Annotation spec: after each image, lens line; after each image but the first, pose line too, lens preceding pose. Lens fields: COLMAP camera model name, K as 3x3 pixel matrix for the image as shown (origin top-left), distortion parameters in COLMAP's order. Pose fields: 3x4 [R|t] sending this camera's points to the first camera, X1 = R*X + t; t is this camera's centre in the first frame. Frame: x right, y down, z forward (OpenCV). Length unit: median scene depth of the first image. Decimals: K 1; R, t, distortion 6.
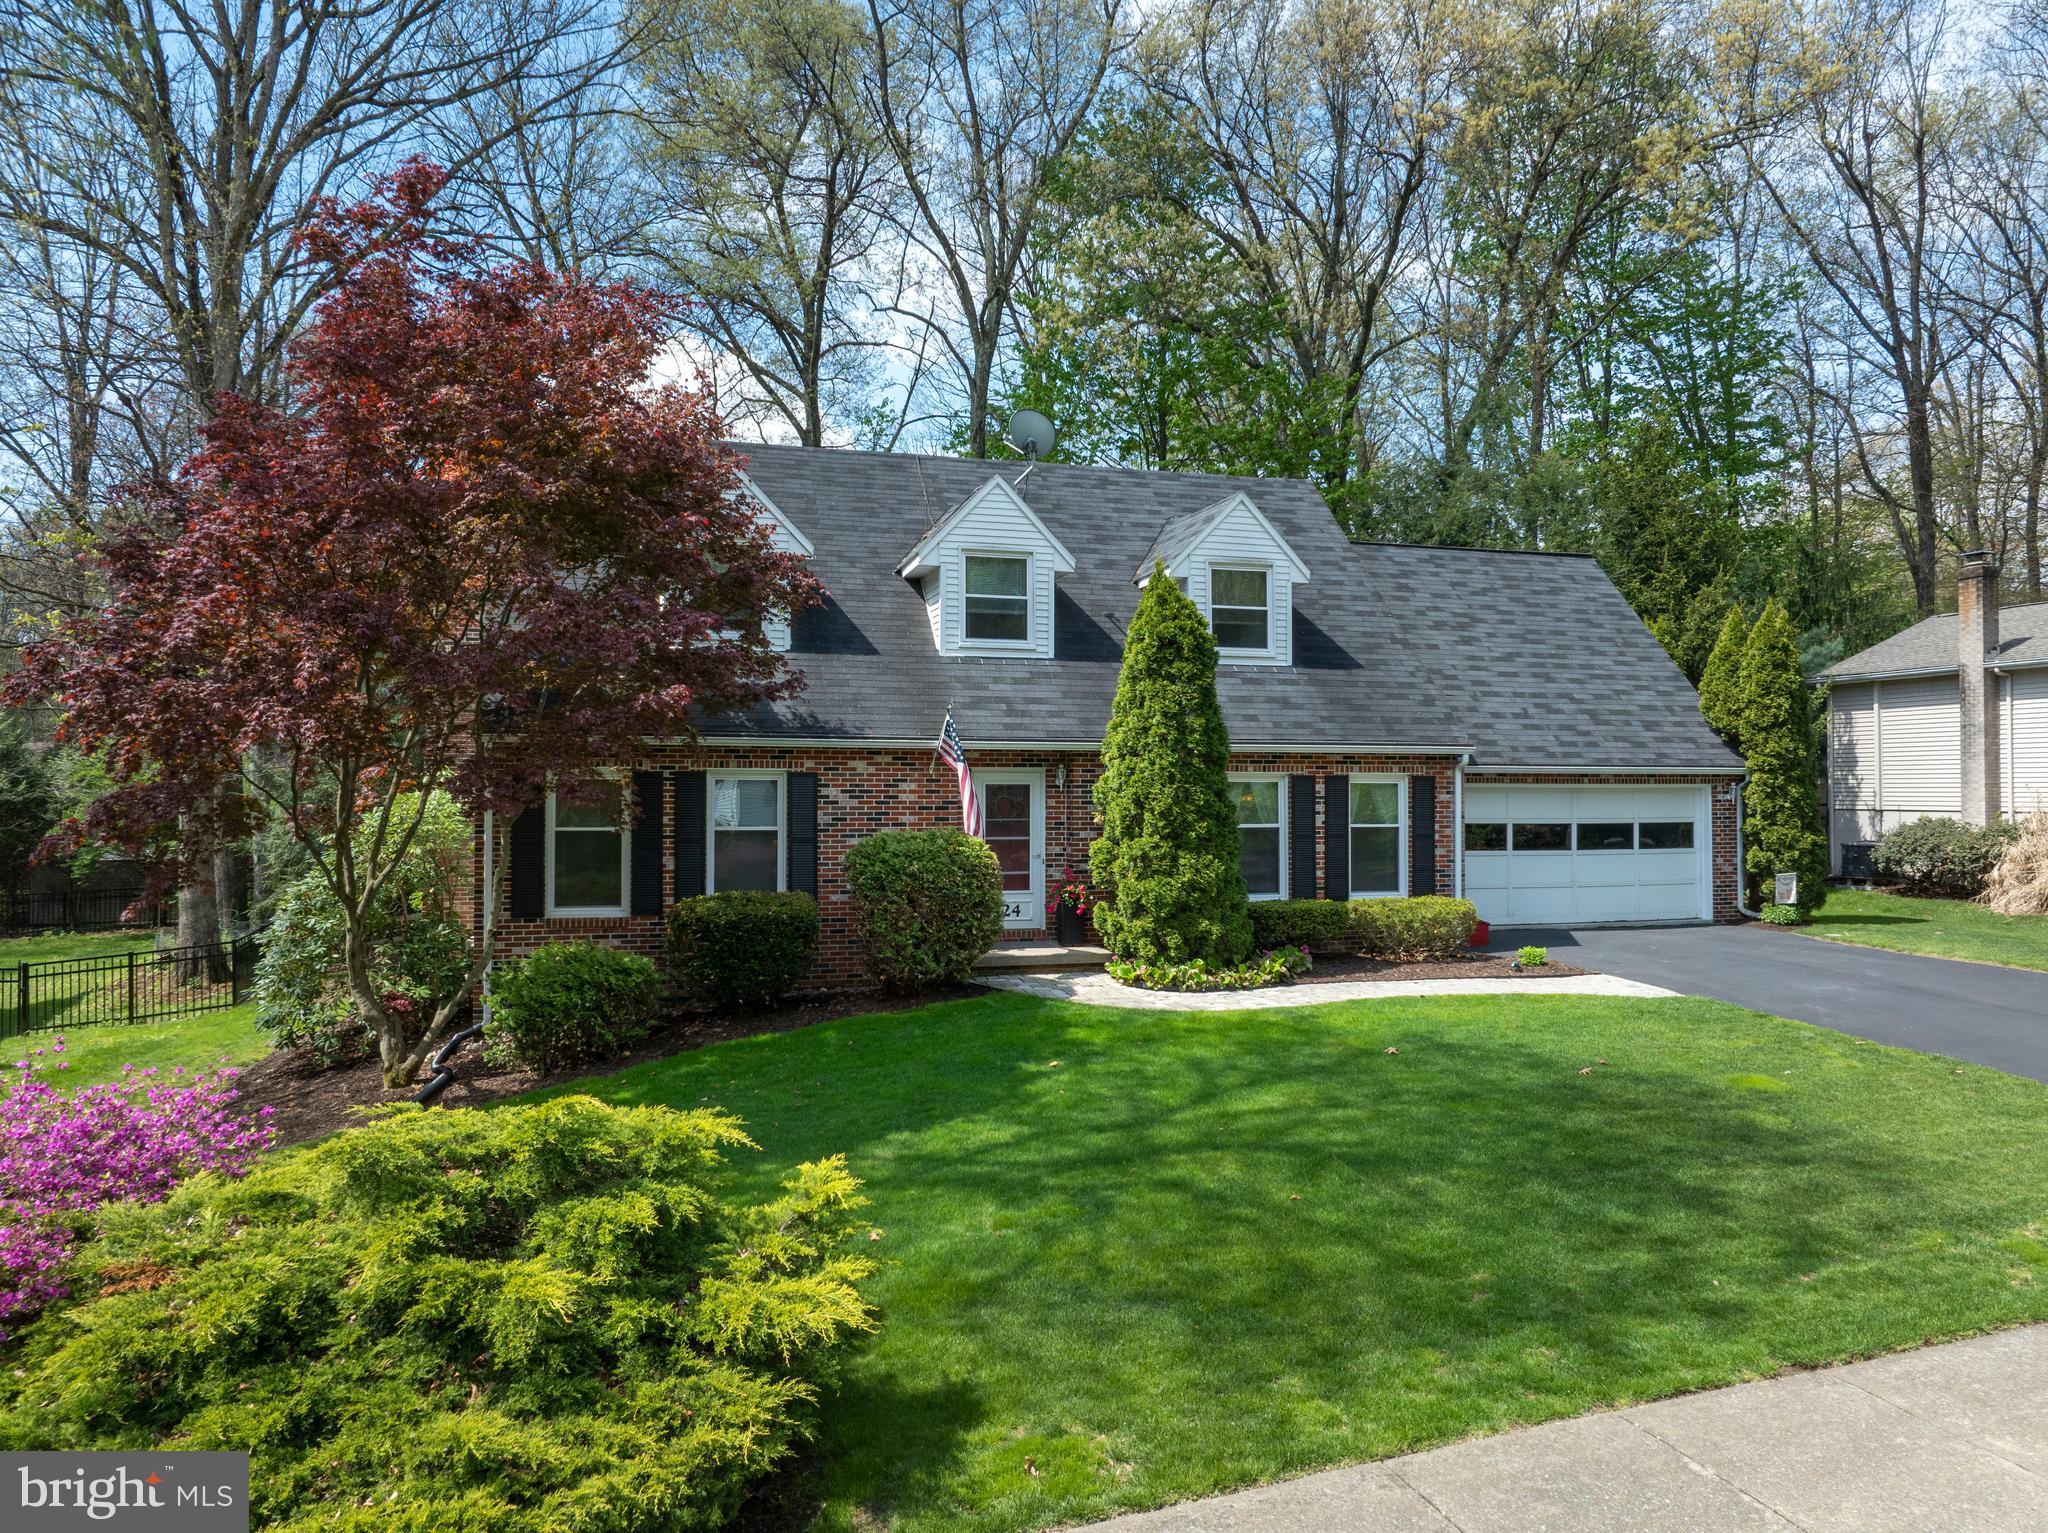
lens RADIAL K [[1438.4, 0, 1024.0], [0, 1438.4, 766.5], [0, 0, 1]] dist [-0.040820, 0.007250]
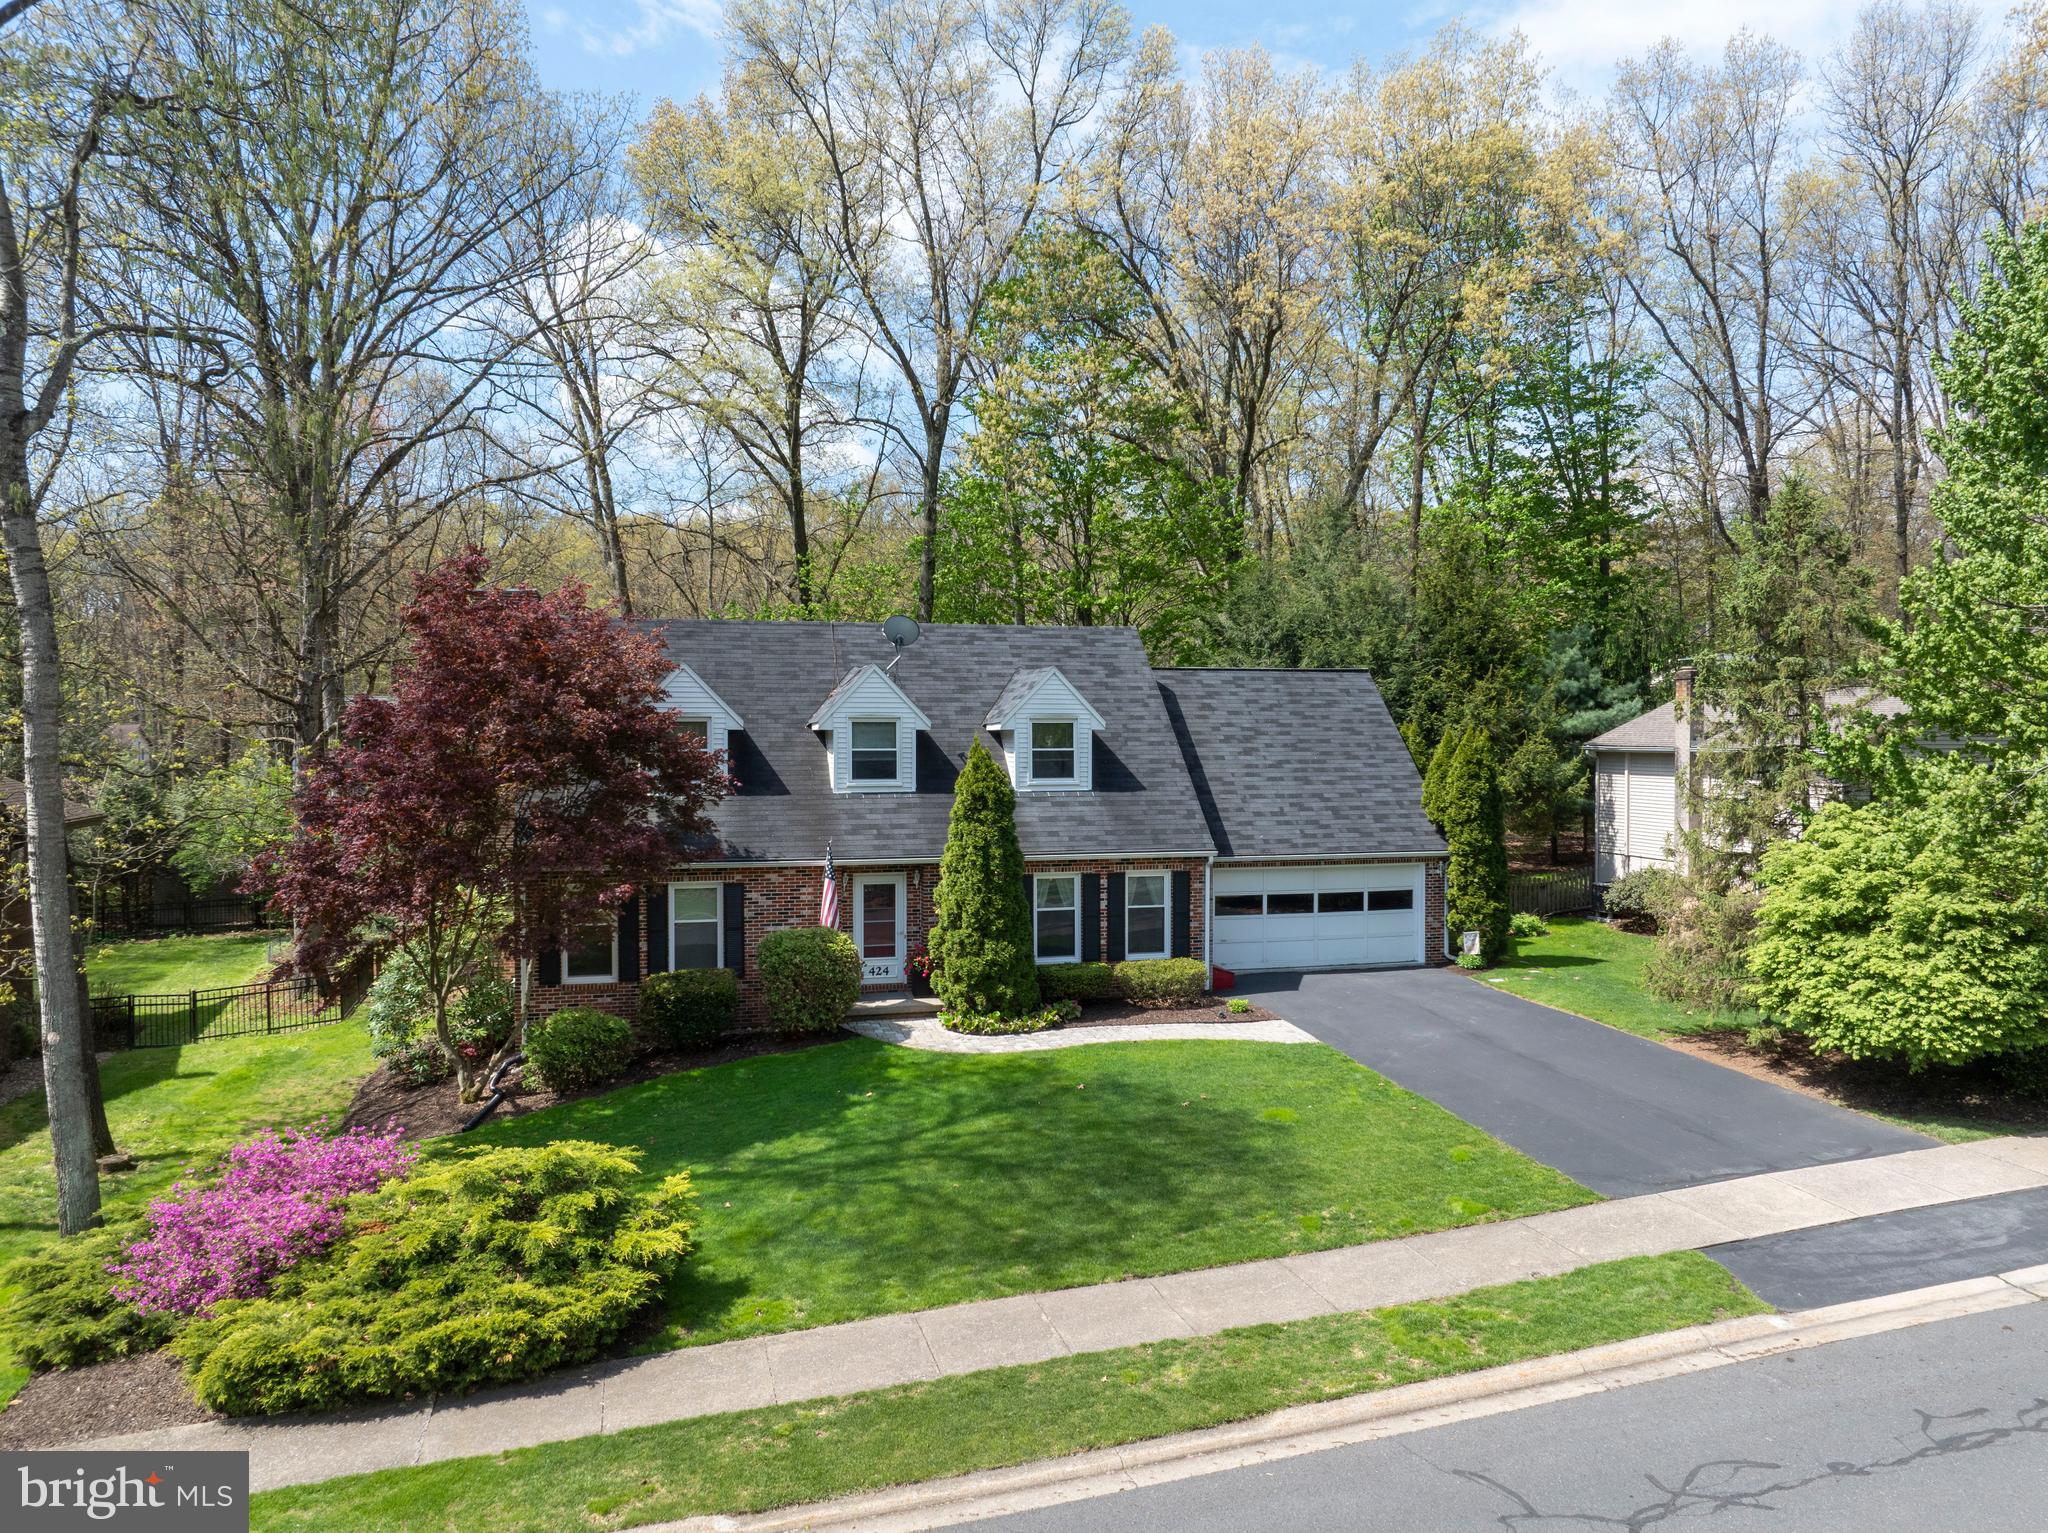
lens RADIAL K [[1438.4, 0, 1024.0], [0, 1438.4, 766.5], [0, 0, 1]] dist [-0.040820, 0.007250]
pose [[0.999692, -0.000762, -0.024805, 0.186062], [0.001852, 0.999032, 0.043939, -0.184853], [0.024748, -0.043971, 0.998726, -0.474080]]
